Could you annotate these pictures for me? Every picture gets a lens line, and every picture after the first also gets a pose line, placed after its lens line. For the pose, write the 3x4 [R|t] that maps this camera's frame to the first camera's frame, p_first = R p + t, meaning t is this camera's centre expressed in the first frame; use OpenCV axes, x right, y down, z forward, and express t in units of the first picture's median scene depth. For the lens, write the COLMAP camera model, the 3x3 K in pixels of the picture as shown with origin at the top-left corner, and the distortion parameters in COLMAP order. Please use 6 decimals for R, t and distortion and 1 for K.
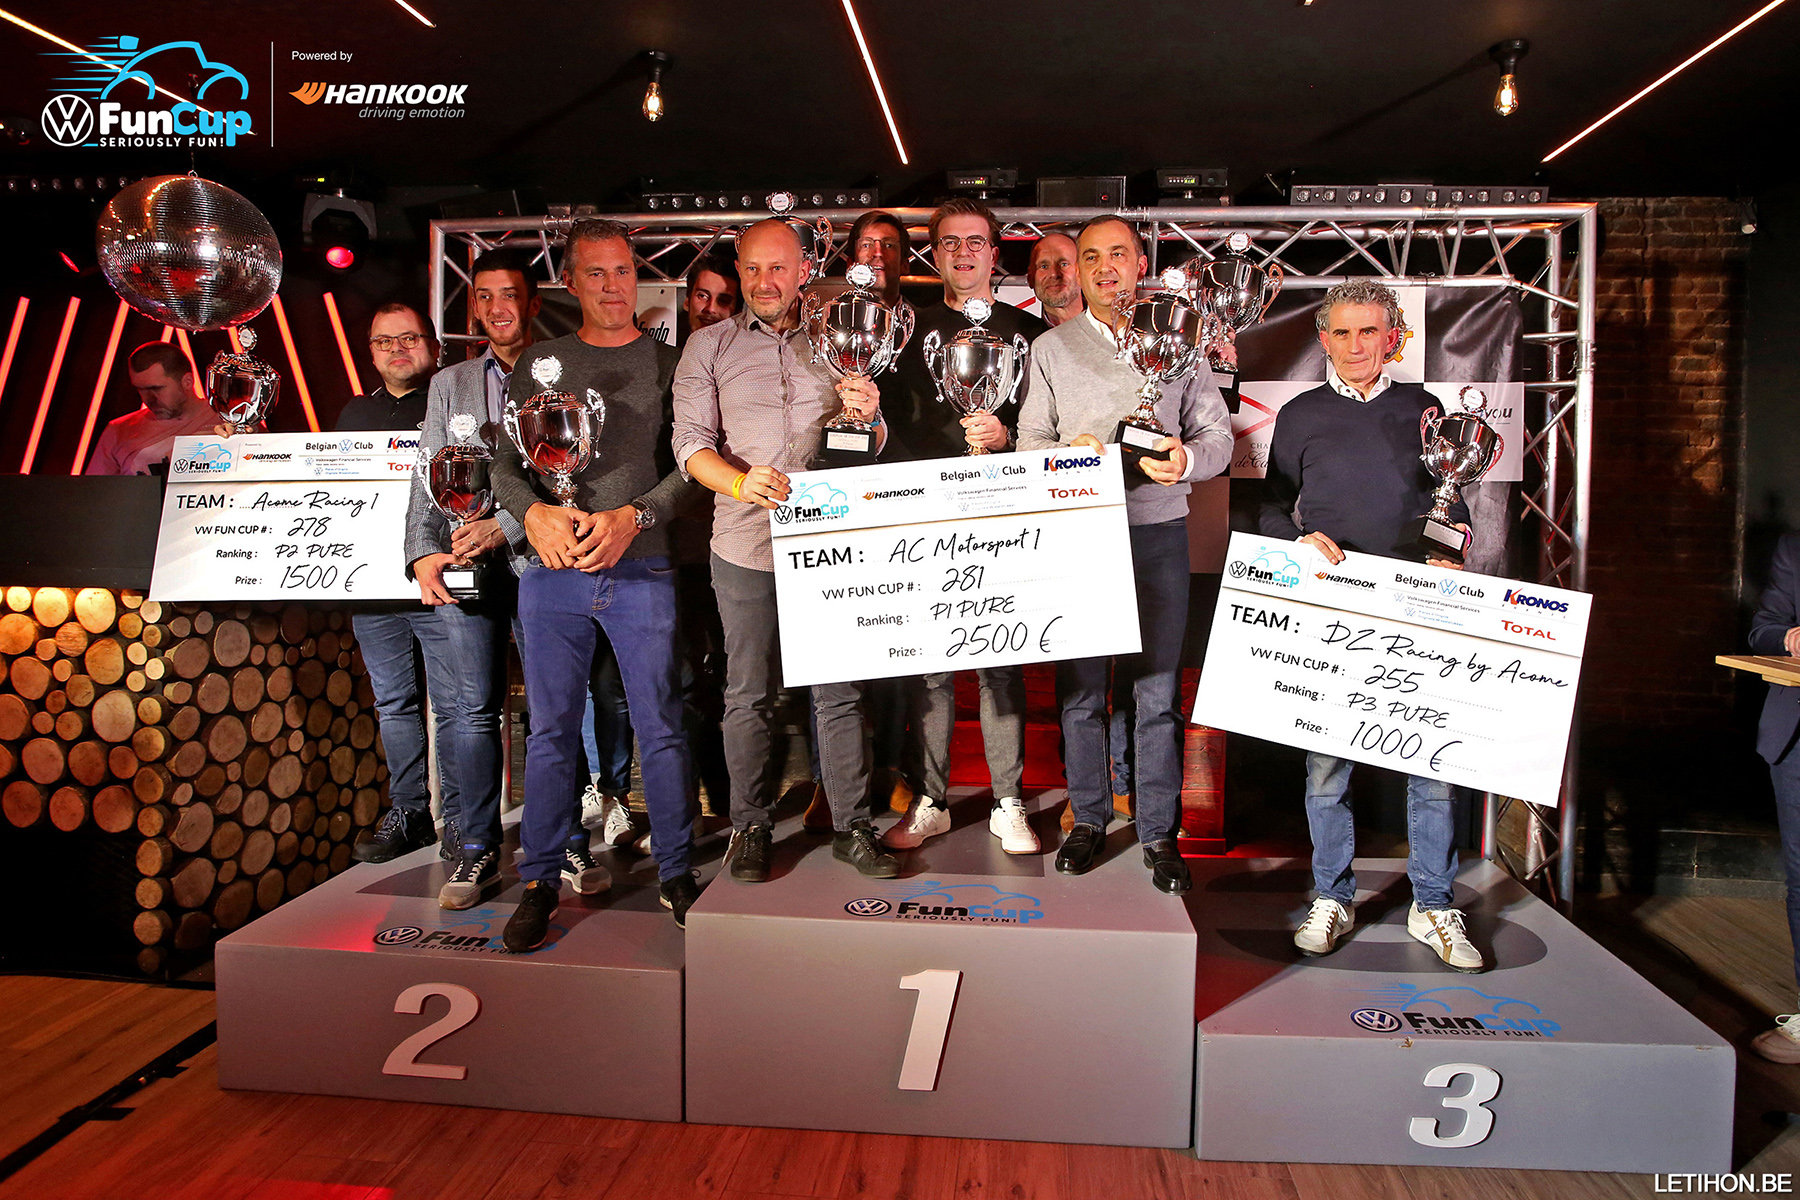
lens RADIAL K [[1011.4, 0, 957.4], [0, 1011.4, 537.6], [0, 0, 1]] dist [-0.071615, 0.035029]
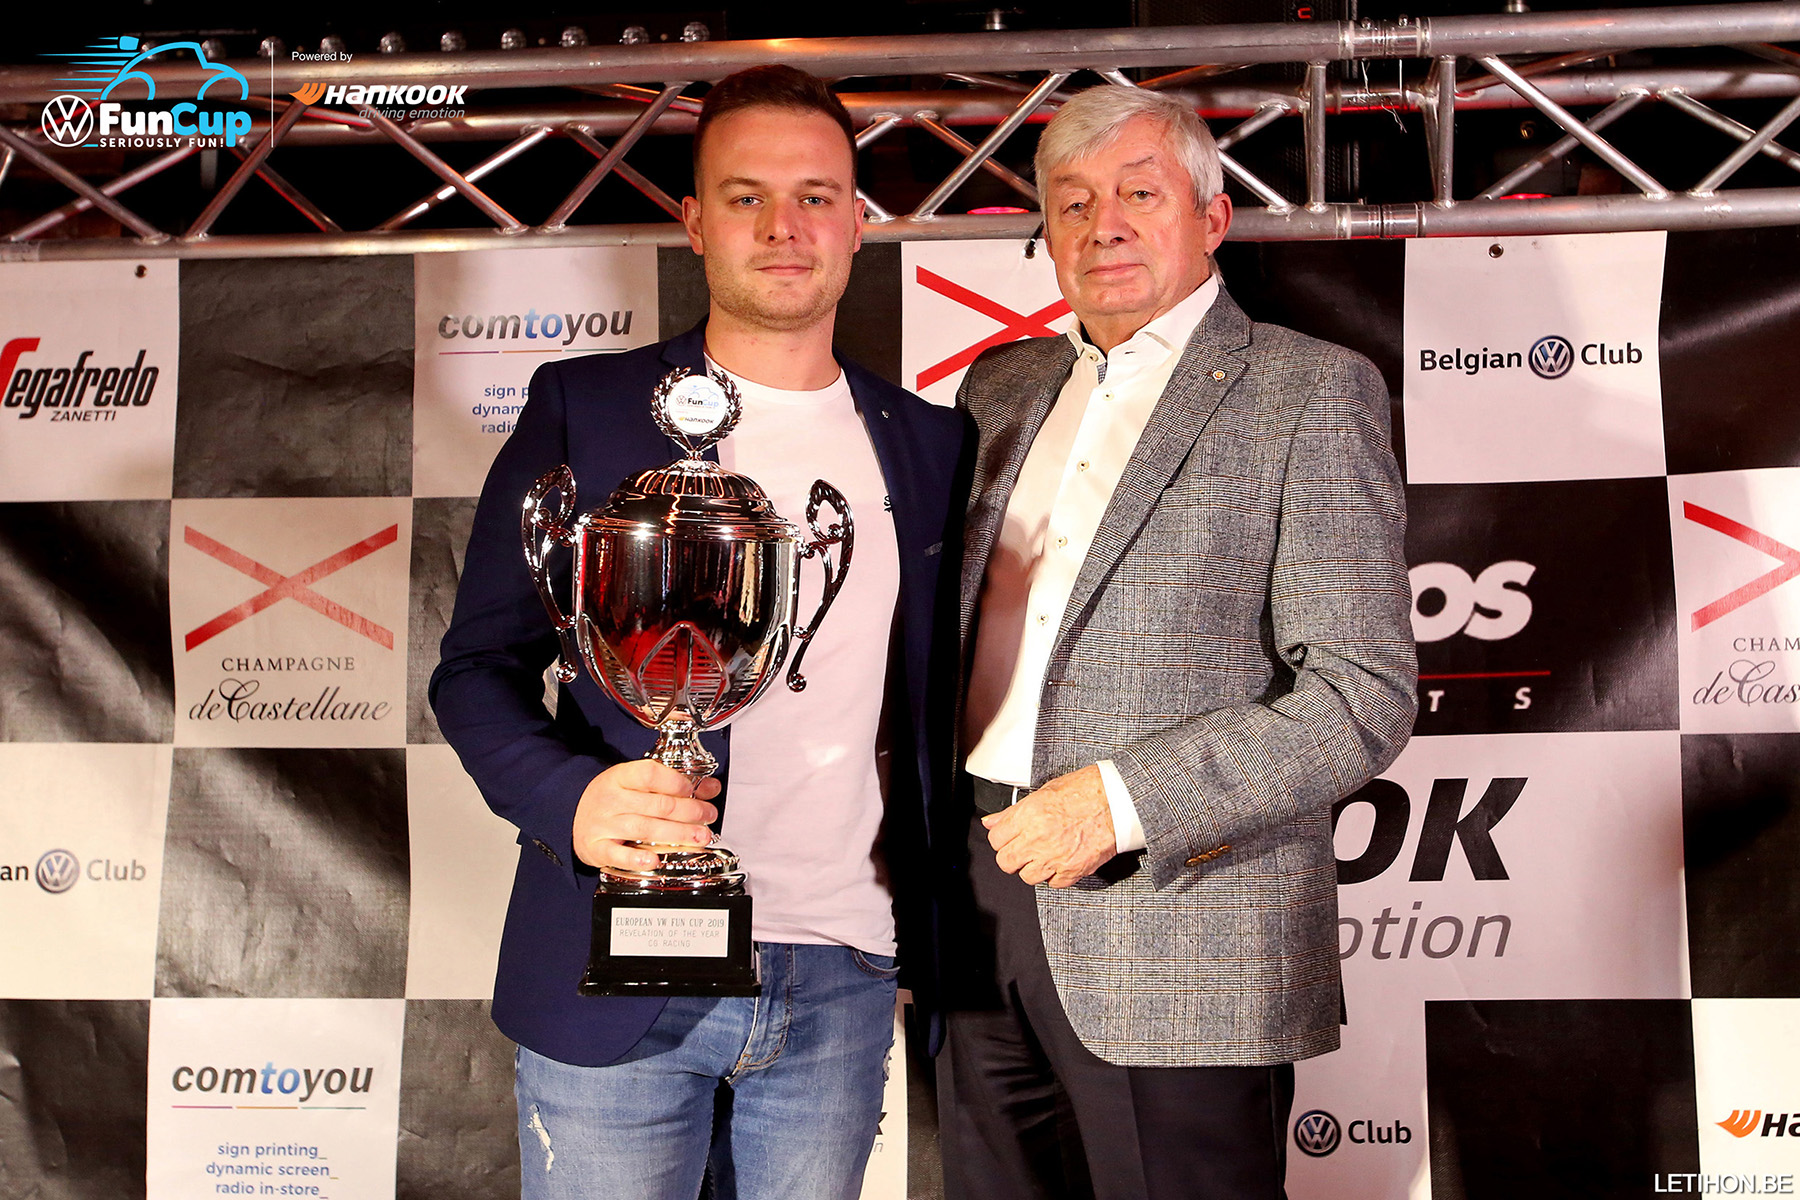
lens RADIAL K [[2142.4, 0, 1018.0], [0, 2142.4, 527.1], [0, 0, 1]] dist [-0.004124, 0.066002]
pose [[0.999539, -0.025565, 0.016359, 0.017847], [0.027485, 0.991060, -0.130553, -0.037204], [-0.012875, 0.130942, 0.991306, 0.213405]]
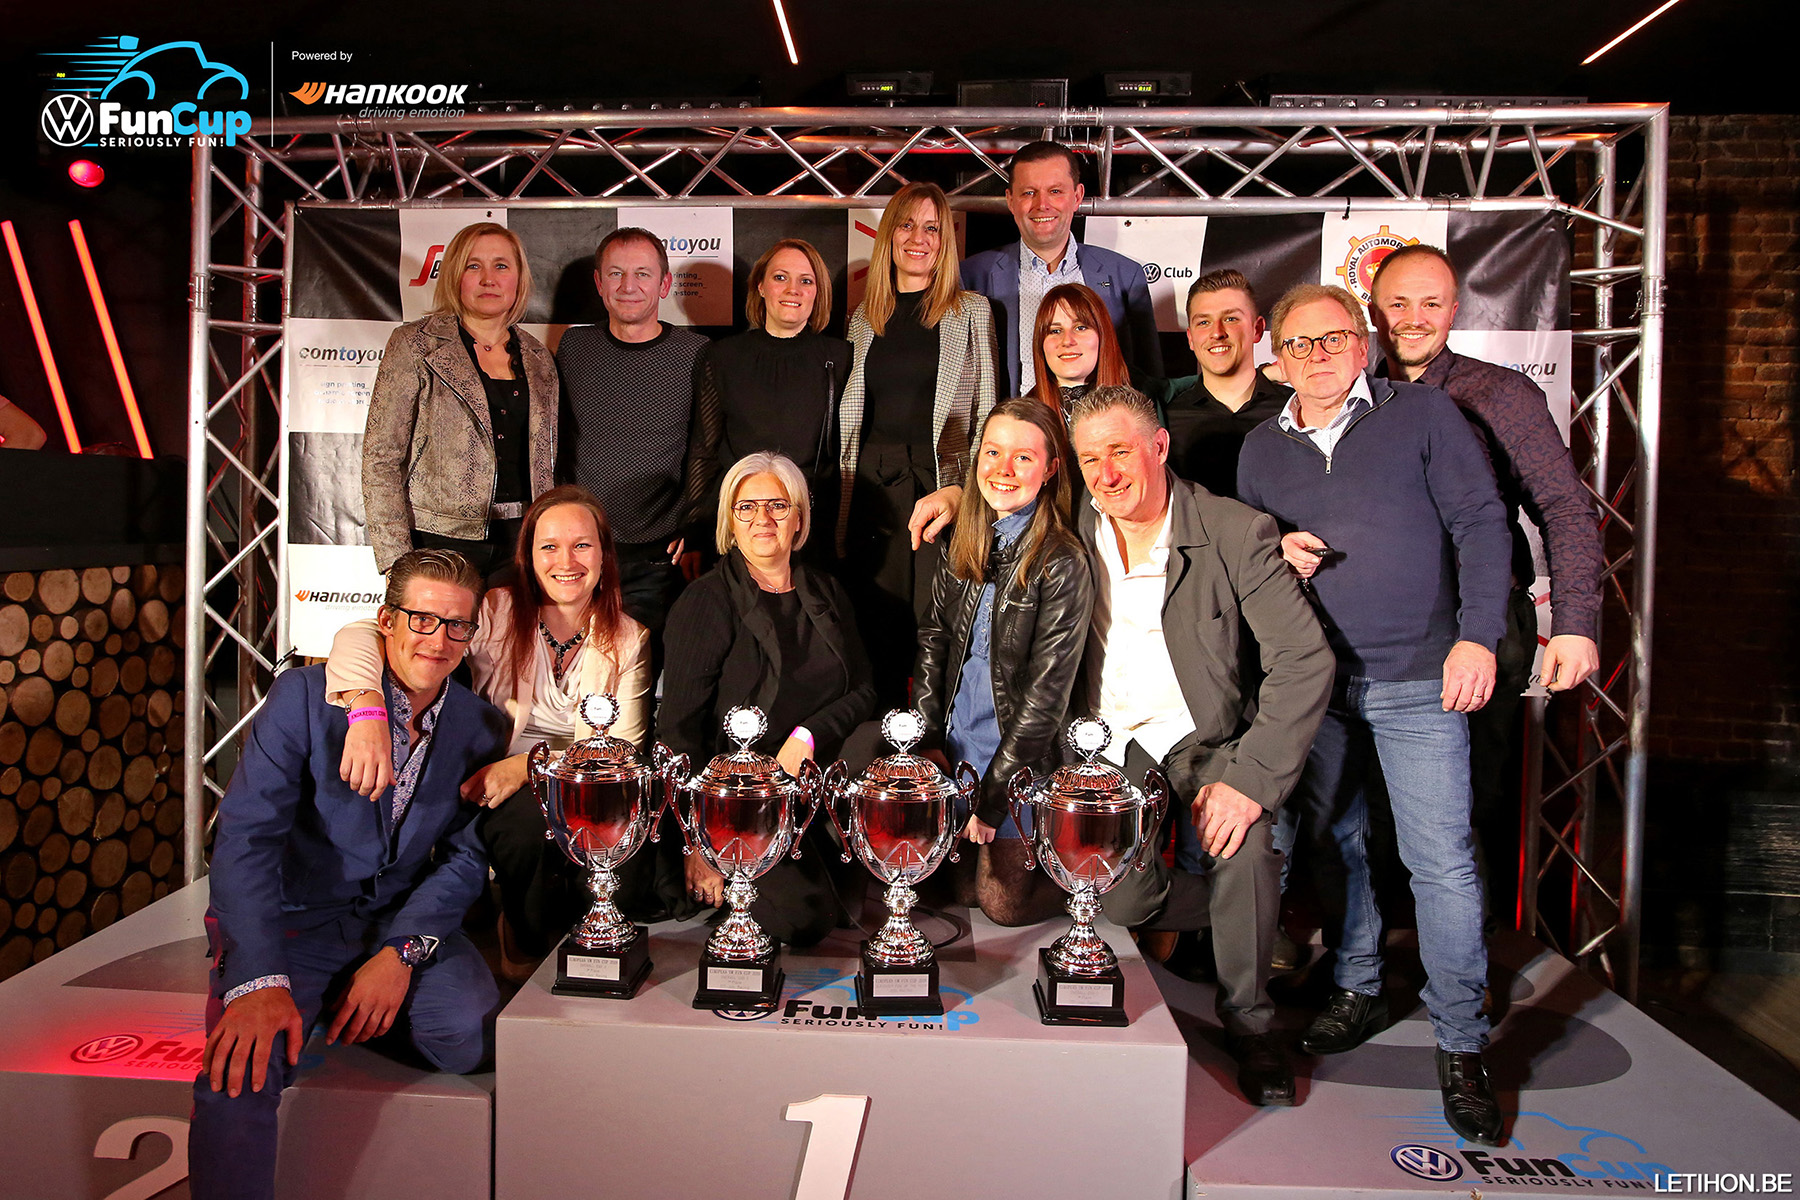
lens RADIAL K [[1123.0, 0, 866.4], [0, 1123.0, 537.5], [0, 0, 1]] dist [-0.058303, 0.033729]
pose [[0.999834, 0.003926, 0.017767, -0.009445], [-0.003812, 0.999972, -0.006447, 0.016156], [-0.017792, 0.006378, 0.999821, 0.114415]]
